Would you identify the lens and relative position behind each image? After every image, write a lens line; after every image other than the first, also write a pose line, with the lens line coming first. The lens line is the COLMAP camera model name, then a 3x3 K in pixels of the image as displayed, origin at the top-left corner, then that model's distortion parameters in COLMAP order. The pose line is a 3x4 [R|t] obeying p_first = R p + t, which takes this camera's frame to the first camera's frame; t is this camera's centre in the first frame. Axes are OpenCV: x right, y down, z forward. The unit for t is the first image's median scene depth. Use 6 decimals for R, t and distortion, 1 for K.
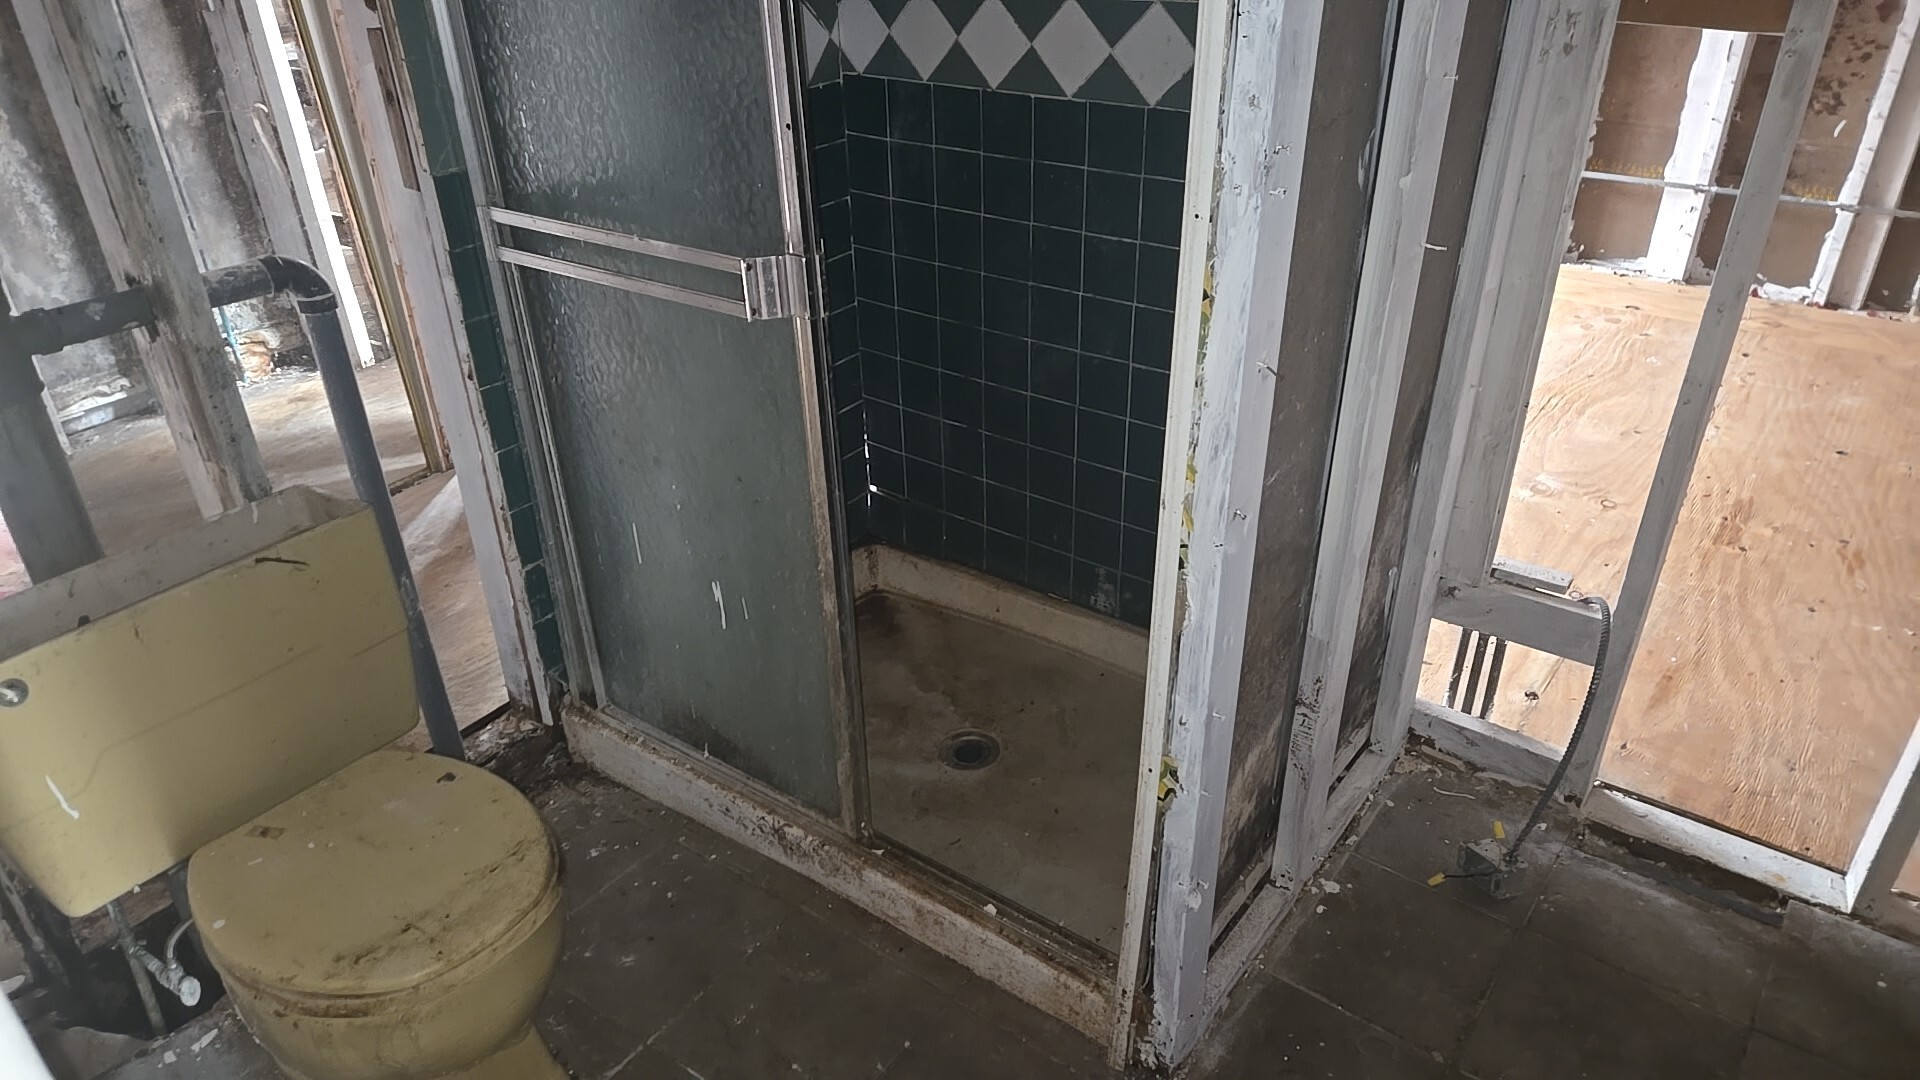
lens RADIAL K [[1268.1, 0, 949.4], [0, 1268.1, 550.9], [0, 0, 1]] dist [0.074893, -0.071896]
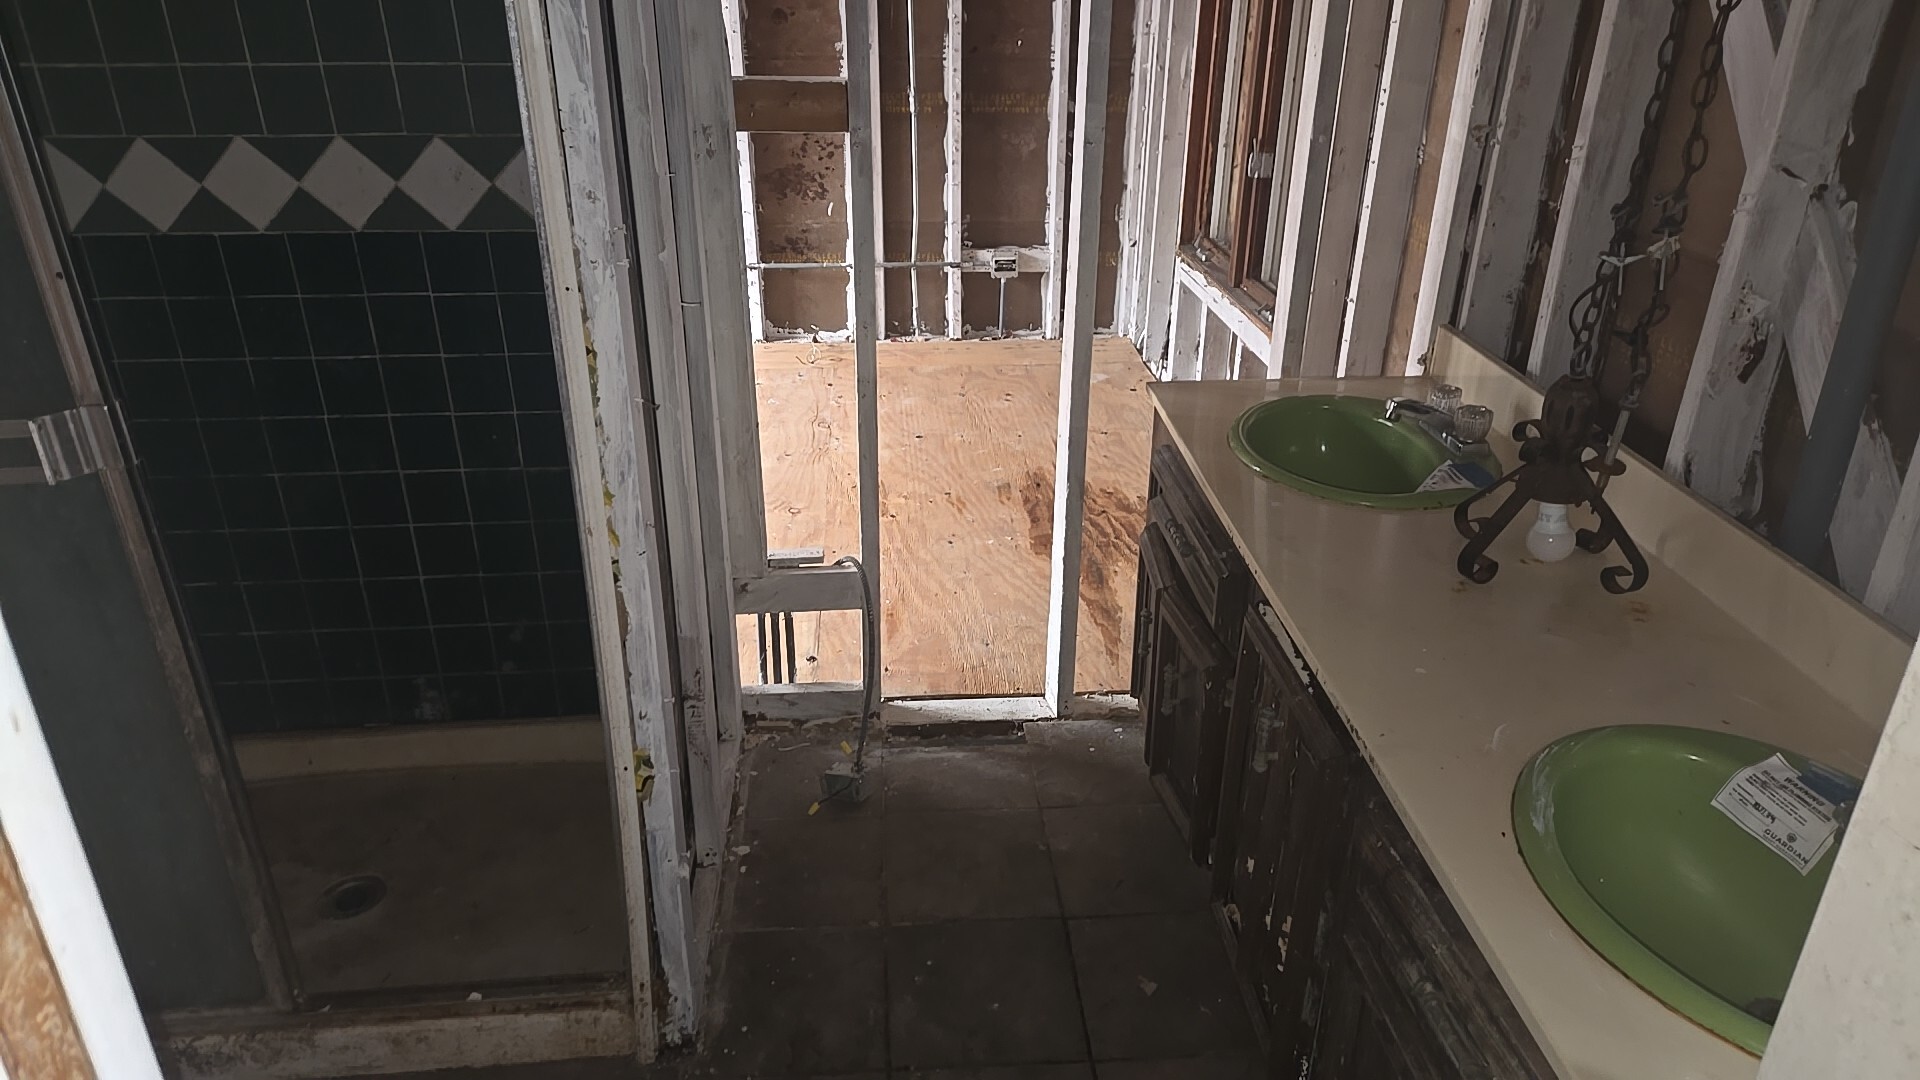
lens RADIAL K [[1268.1, 0, 949.4], [0, 1268.1, 550.9], [0, 0, 1]] dist [0.074893, -0.071896]
pose [[0.753765, -0.258893, 0.603997, -0.196007], [0.313197, 0.949551, 0.016151, 0.042930], [-0.577707, 0.176996, 0.796823, -0.089724]]
